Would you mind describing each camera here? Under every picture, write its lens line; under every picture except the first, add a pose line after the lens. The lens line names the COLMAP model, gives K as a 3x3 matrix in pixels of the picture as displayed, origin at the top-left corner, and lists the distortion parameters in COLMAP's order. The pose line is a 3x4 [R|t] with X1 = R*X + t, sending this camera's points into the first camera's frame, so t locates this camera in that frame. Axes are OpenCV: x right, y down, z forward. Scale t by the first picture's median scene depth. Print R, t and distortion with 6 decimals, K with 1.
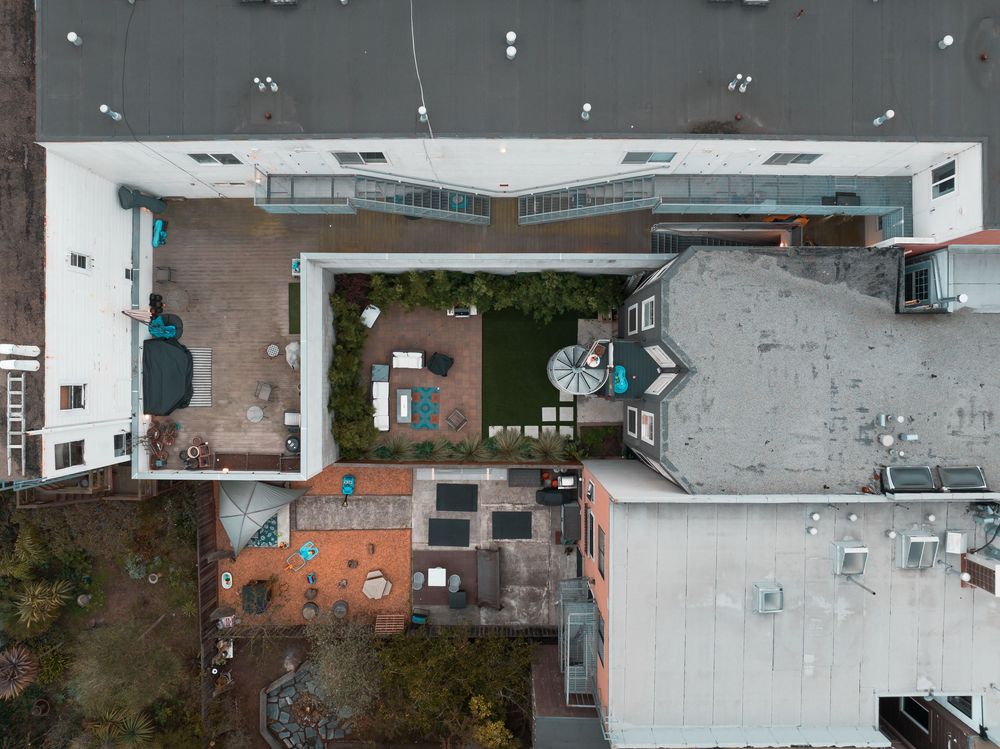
lens RADIAL K [[702.2, 0, 500.3], [0, 702.2, 370.3], [0, 0, 1]] dist [-0.044210, 0.012132]
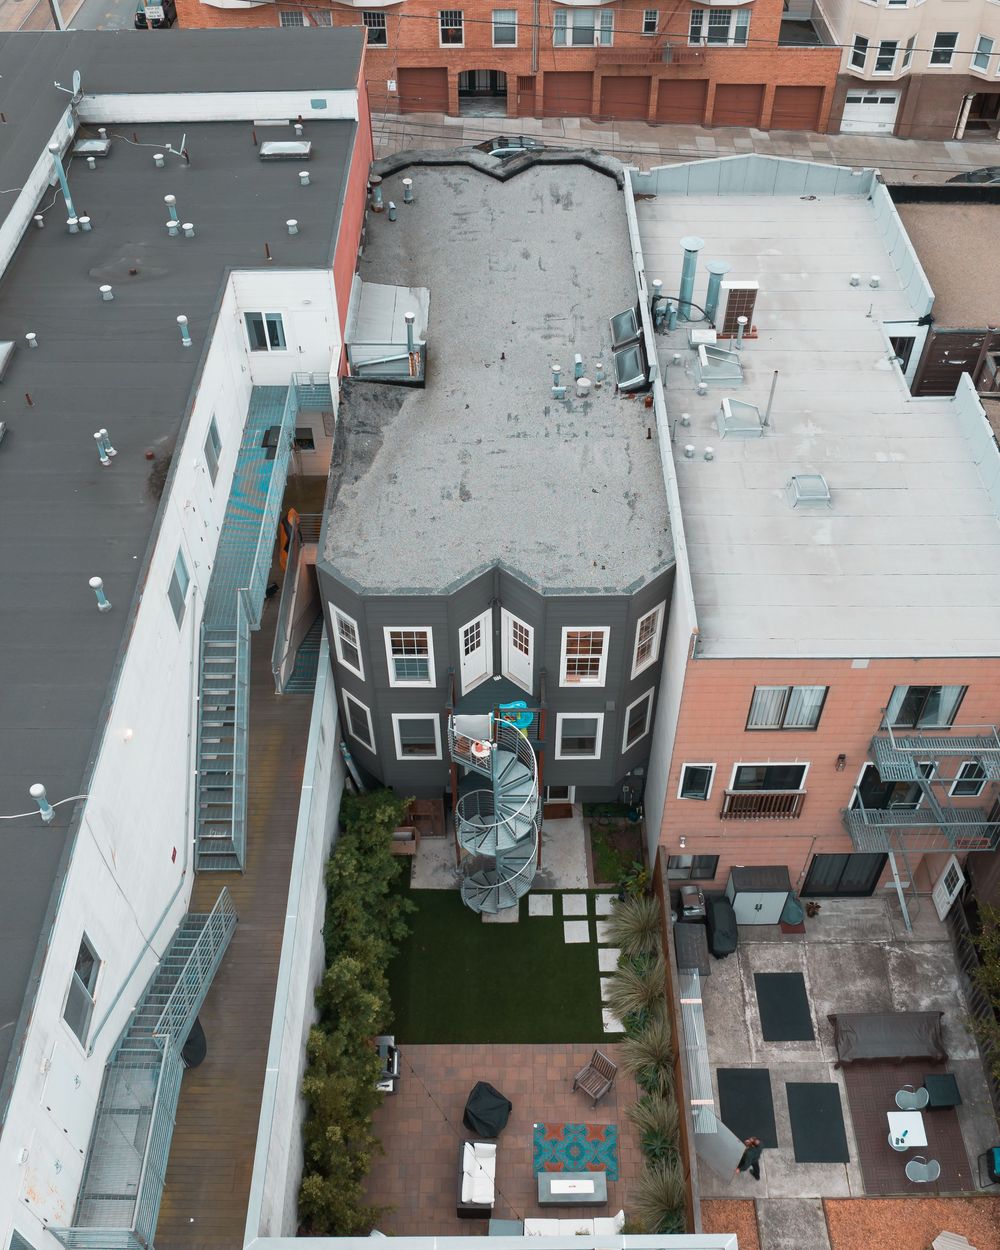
lens RADIAL K [[1210.2, 0, 505.0], [0, 1210.2, 625.2], [0, 0, 1]] dist [-0.048538, 0.000000]
pose [[-0.006034, -0.740054, 0.672520, -0.411752], [0.999980, -0.005889, 0.002491, 0.003959], [0.002117, 0.672522, 0.740074, 0.114796]]
